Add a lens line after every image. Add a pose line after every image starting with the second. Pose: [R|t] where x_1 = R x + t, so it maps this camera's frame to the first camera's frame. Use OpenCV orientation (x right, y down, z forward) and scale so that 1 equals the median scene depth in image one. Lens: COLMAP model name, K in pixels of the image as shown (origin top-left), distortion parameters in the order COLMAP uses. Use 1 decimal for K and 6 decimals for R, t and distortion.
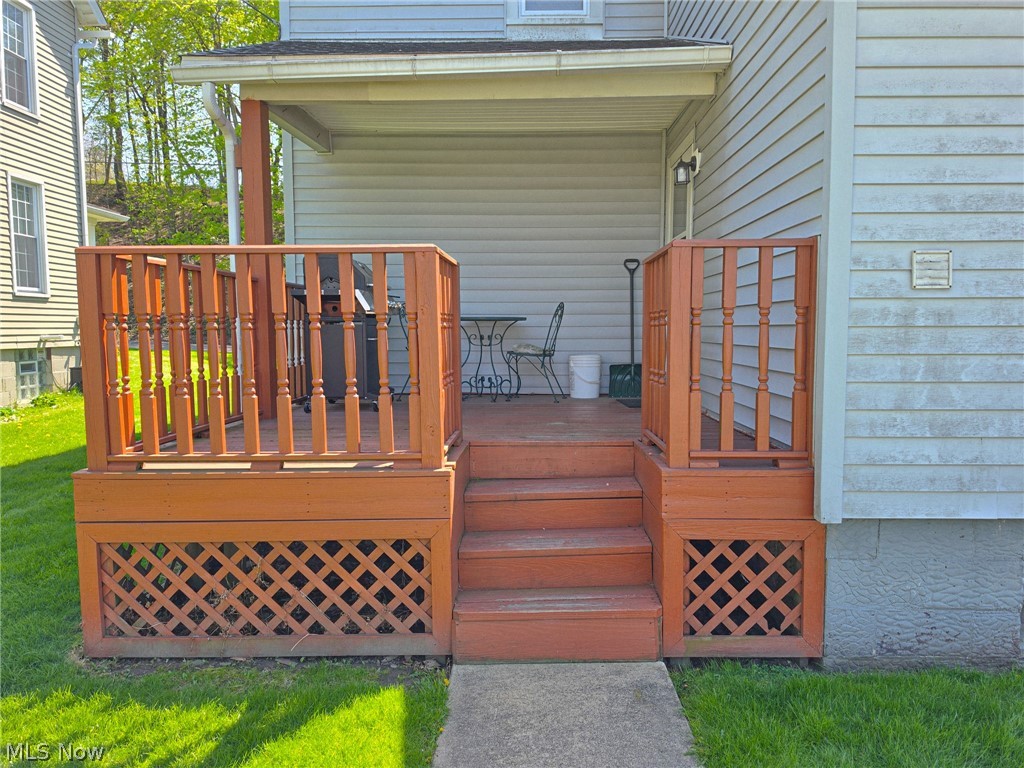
lens RADIAL K [[683.9, 0, 512.0], [0, 683.9, 384.0], [0, 0, 1]] dist [0.012805, -0.006176]
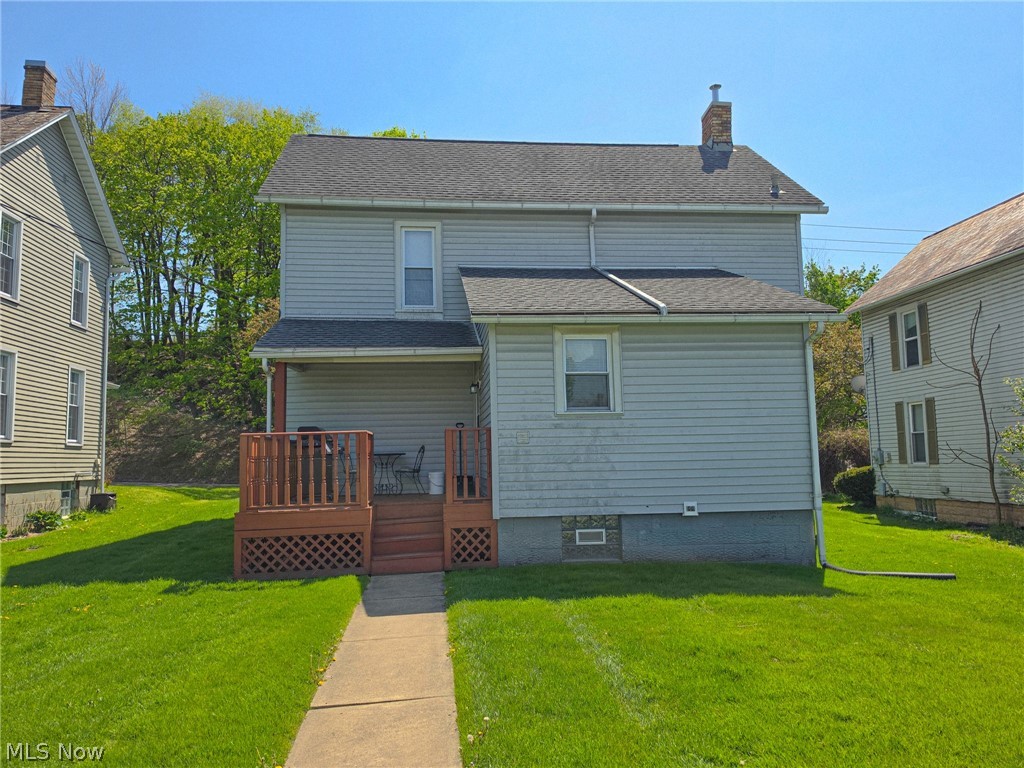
lens RADIAL K [[706.3, 0, 508.9], [0, 706.3, 371.2], [0, 0, 1]] dist [0.052799, -0.002611]
pose [[0.991142, -0.002027, 0.132789, 0.091097], [0.029300, 0.978583, -0.203758, 0.187484], [-0.129532, 0.205844, 0.969974, -2.089219]]
